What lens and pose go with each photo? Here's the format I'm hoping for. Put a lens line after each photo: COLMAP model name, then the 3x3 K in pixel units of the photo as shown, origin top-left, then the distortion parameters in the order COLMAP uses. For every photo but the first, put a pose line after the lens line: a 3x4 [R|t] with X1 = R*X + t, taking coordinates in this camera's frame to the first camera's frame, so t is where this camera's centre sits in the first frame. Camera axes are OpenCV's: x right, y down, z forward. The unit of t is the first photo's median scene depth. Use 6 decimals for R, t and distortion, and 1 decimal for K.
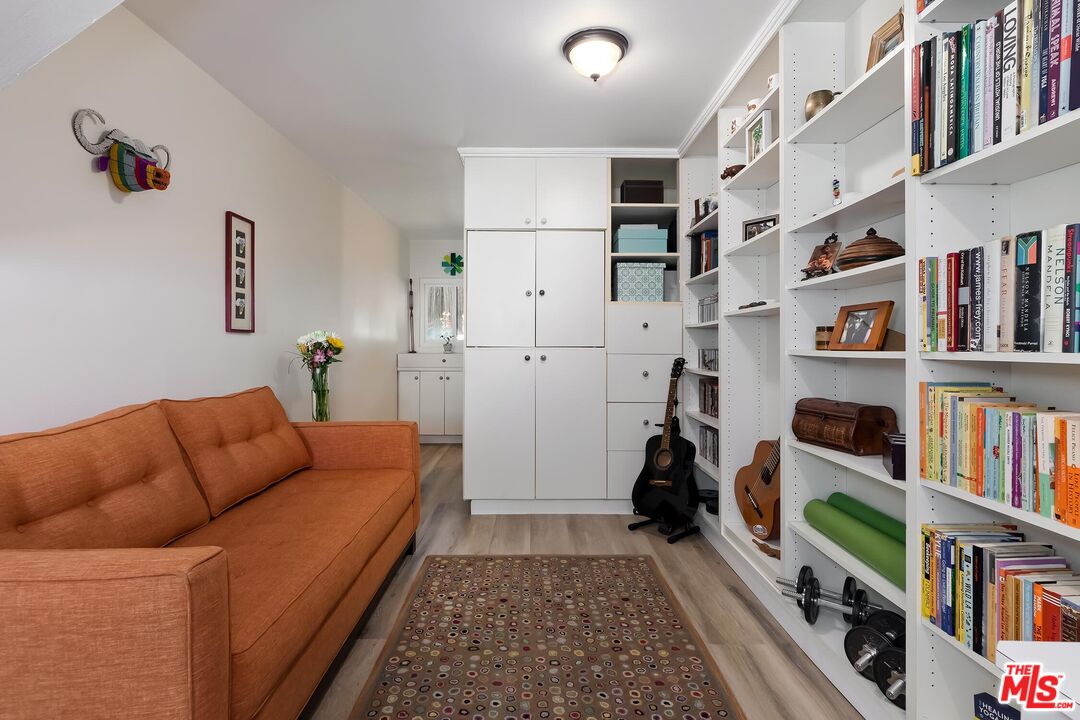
lens RADIAL K [[540.1, 0, 545.7], [0, 540.1, 343.4], [0, 0, 1]] dist [-0.004138, 0.000151]
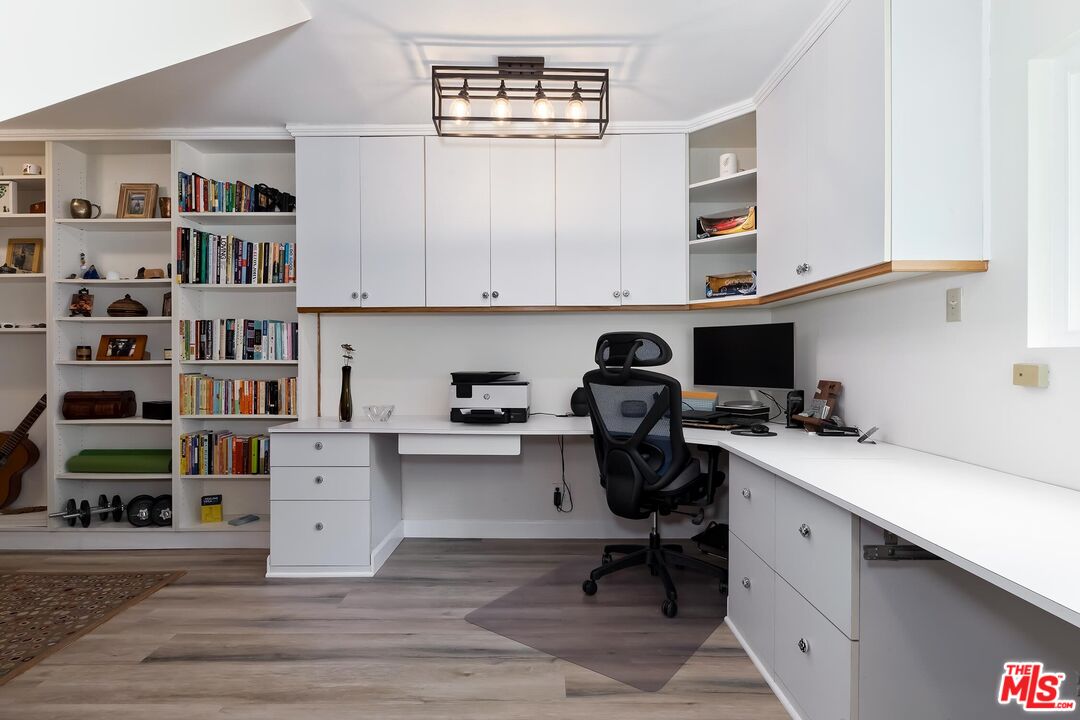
lens RADIAL K [[559.7, 0, 540.8], [0, 559.7, 357.8], [0, 0, 1]] dist [0.002616, 0.002091]
pose [[0.025636, -0.002424, 0.999668, -1.754674], [-0.002628, 0.999993, 0.002492, -0.005752], [-0.999668, -0.002691, 0.025629, -0.634646]]
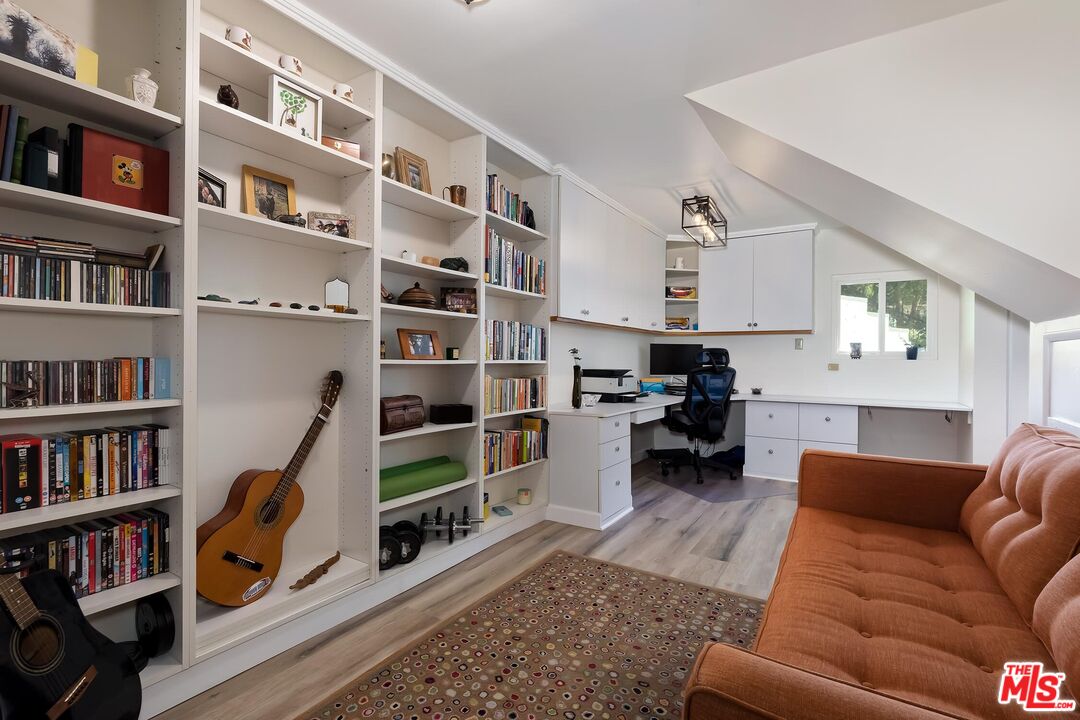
lens RADIAL K [[497.1, 0, 539.2], [0, 497.1, 361.7], [0, 0, 1]] dist [-0.003820, -0.000142]
pose [[-0.833048, -0.008876, 0.553129, -0.686984], [-0.010601, 0.999944, 0.000081, 0.021274], [-0.553099, -0.005796, -0.833096, 2.762094]]
